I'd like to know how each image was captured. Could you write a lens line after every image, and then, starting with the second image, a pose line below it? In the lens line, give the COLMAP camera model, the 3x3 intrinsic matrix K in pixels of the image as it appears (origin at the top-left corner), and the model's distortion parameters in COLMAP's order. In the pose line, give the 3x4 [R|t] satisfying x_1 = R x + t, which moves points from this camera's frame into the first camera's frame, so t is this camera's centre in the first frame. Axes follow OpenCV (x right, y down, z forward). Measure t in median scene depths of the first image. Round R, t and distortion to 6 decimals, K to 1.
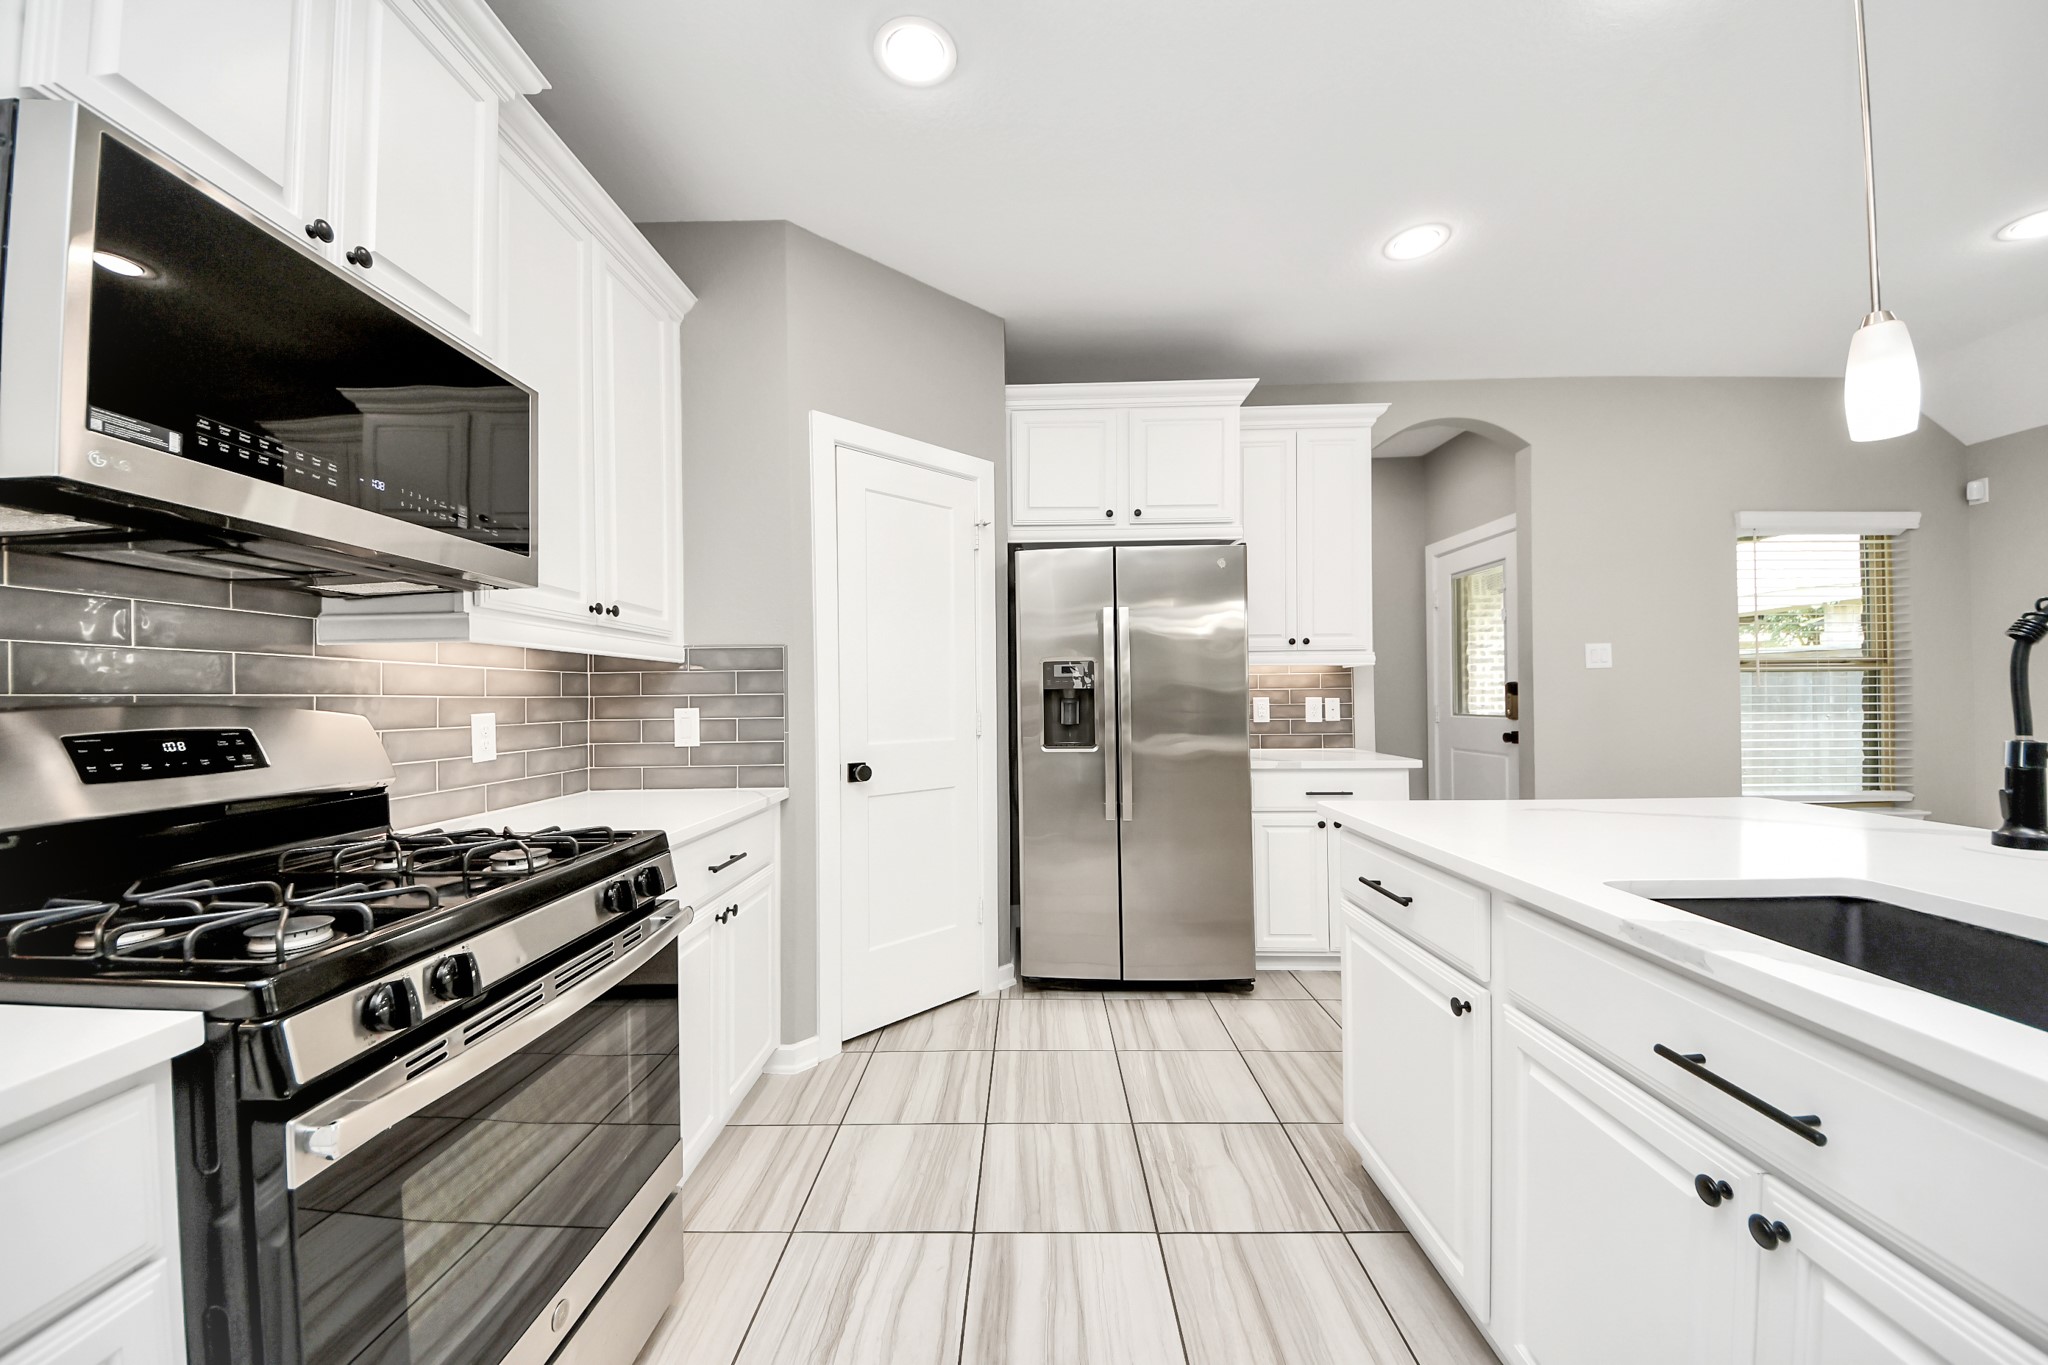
lens RADIAL K [[747.2, 0, 1006.7], [0, 747.2, 688.0], [0, 0, 1]] dist [0.045709, -0.027360]
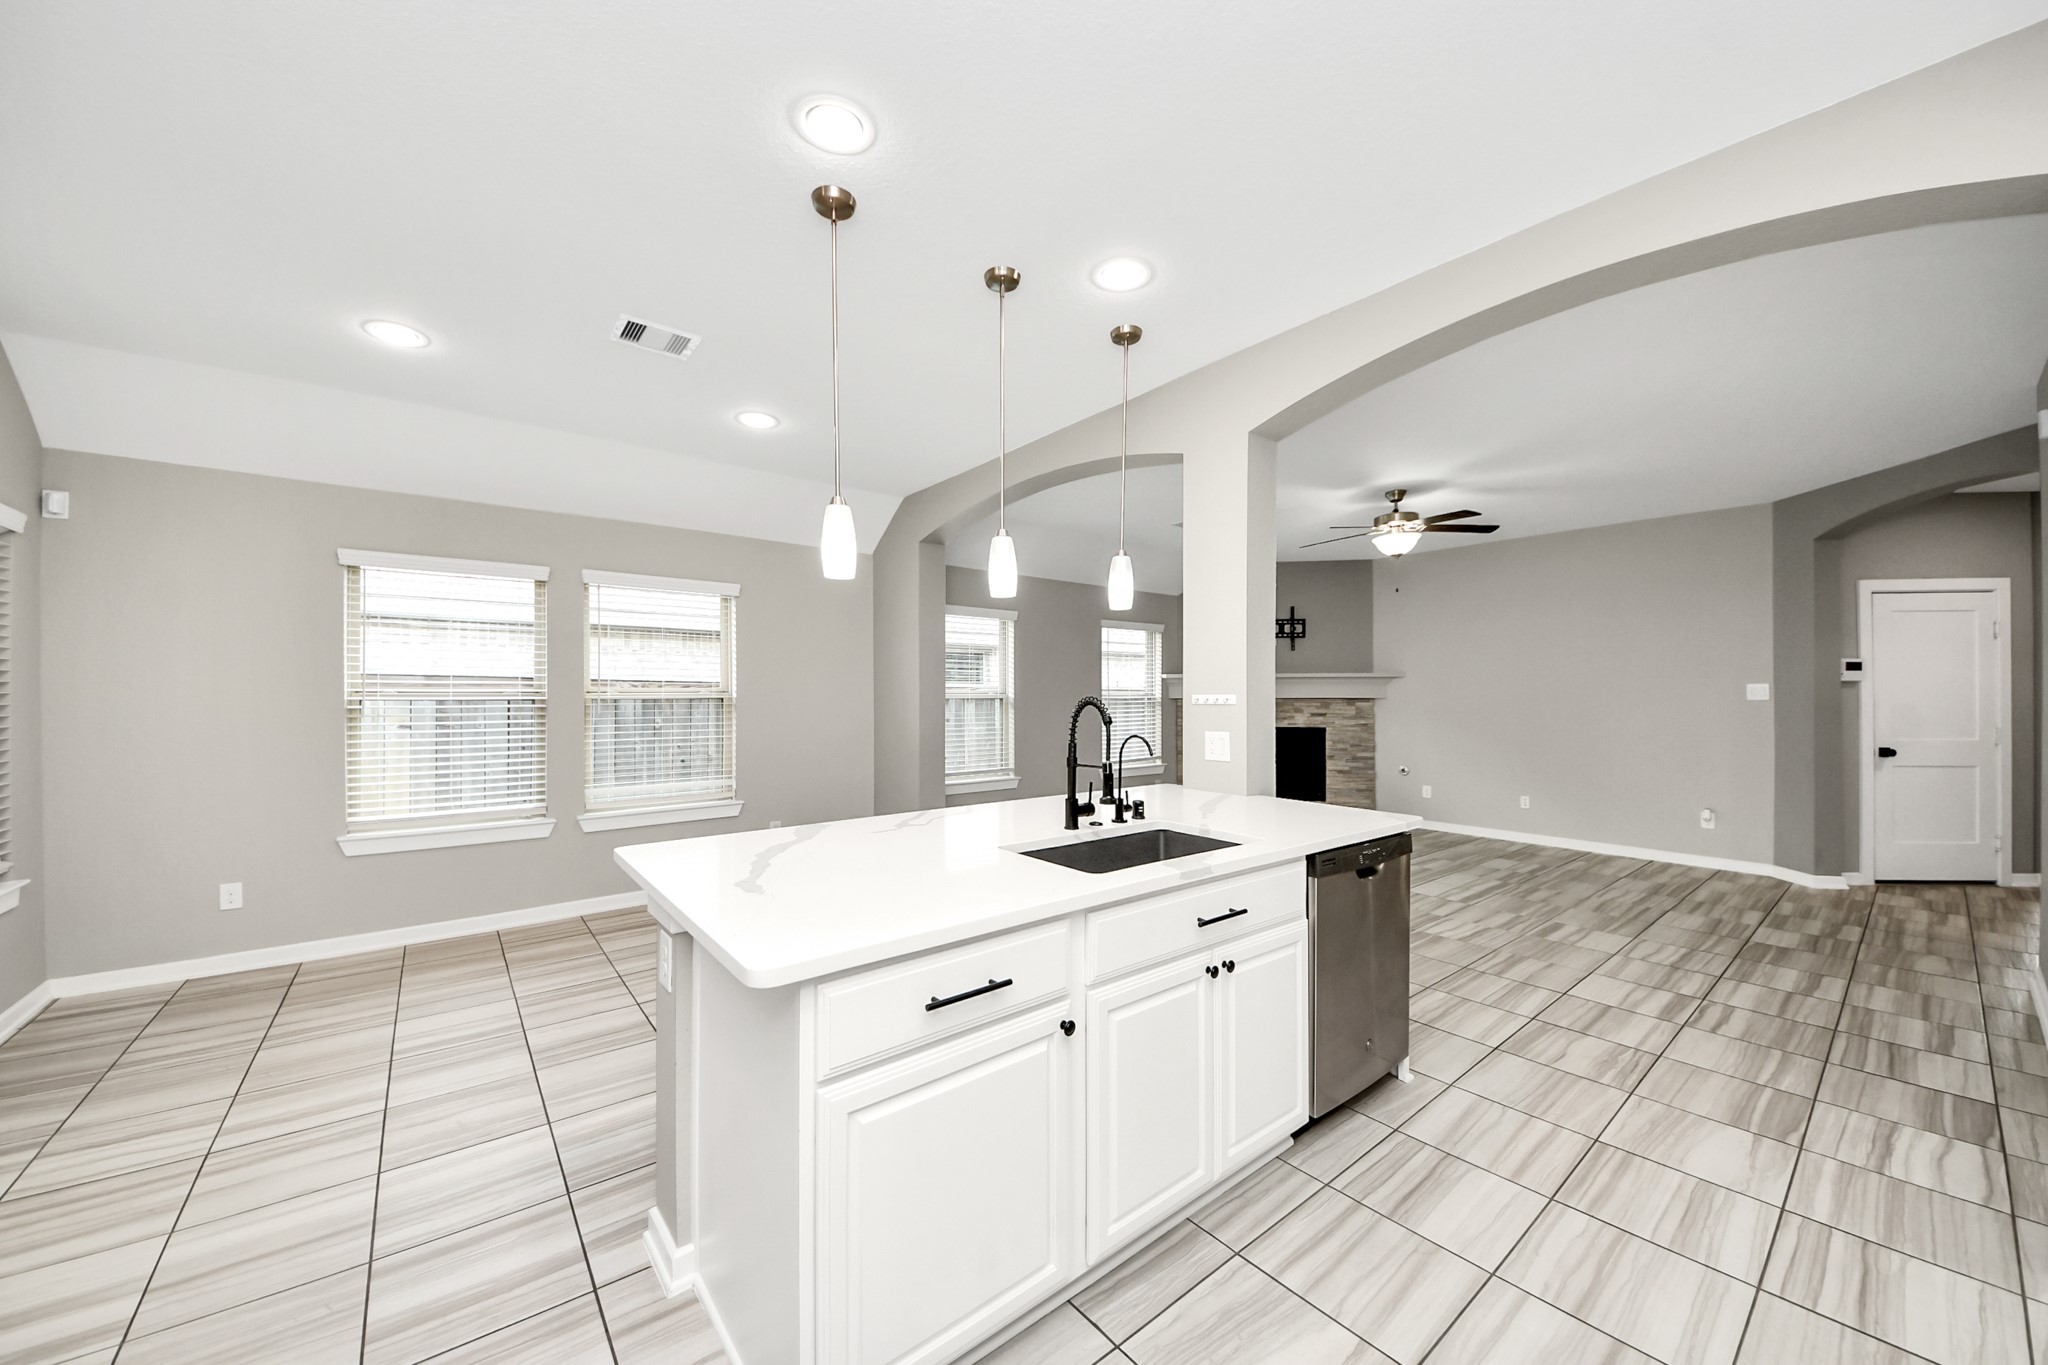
lens RADIAL K [[720.3, 0, 1016.7], [0, 720.3, 692.4], [0, 0, 1]] dist [0.020424, -0.016142]
pose [[-0.629364, 0.012264, 0.777014, -0.131207], [-0.003385, 0.999823, -0.018522, -0.043062], [-0.777103, -0.014287, -0.629211, 0.967395]]
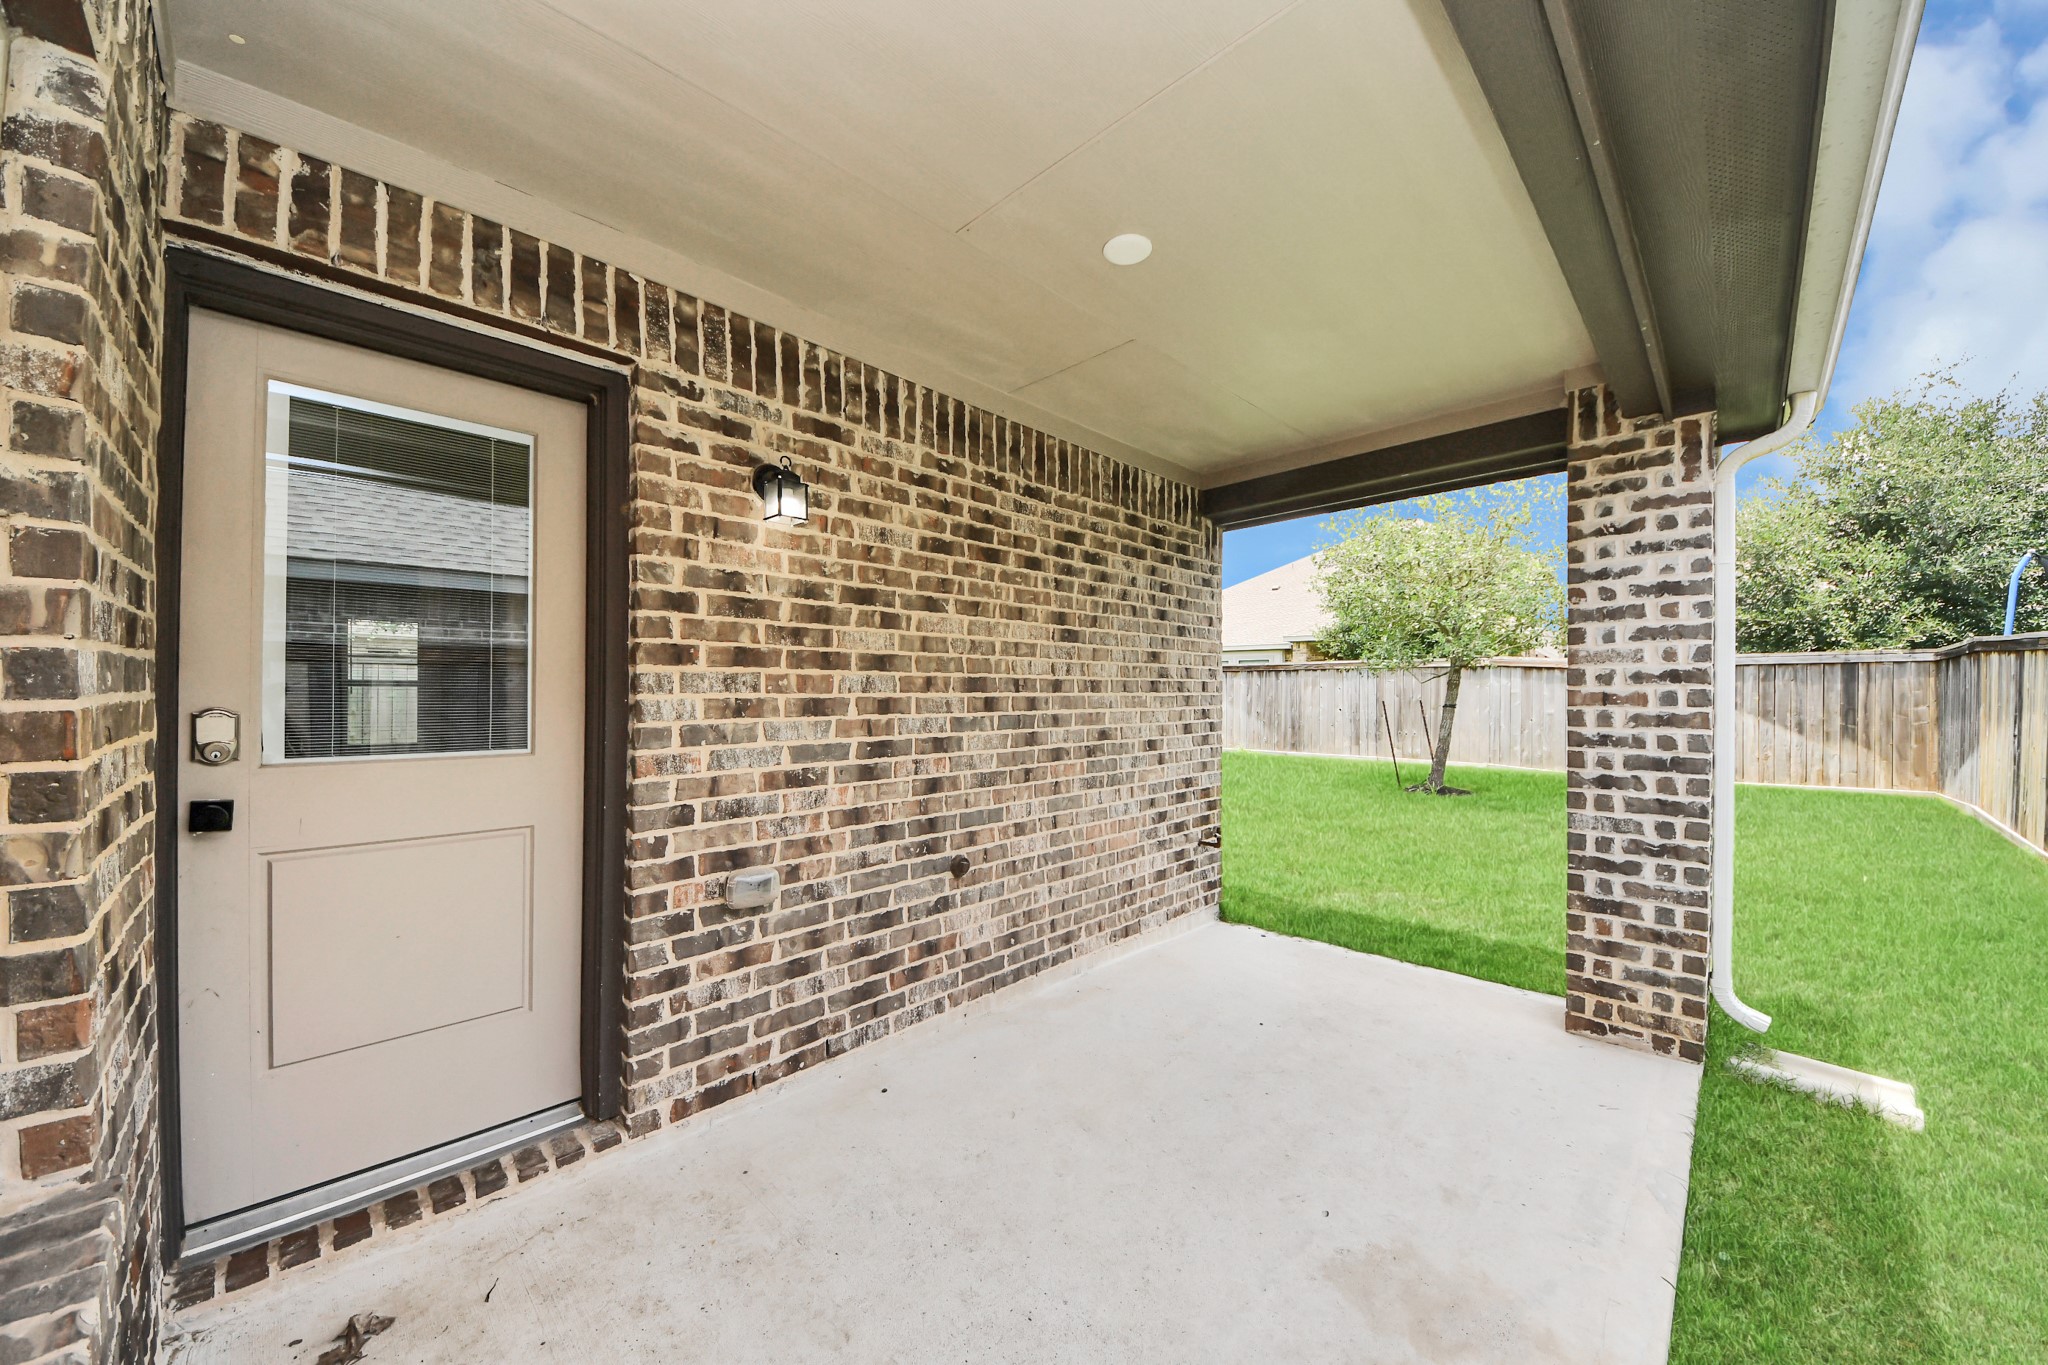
lens RADIAL K [[747.5, 0, 1022.4], [0, 747.5, 694.0], [0, 0, 1]] dist [-0.000023, -0.000318]
pose [[0.714432, 0.008638, -0.699652, 1.958722], [0.001694, 0.999900, 0.014075, -0.008724], [0.699703, -0.011241, 0.714345, 1.564310]]
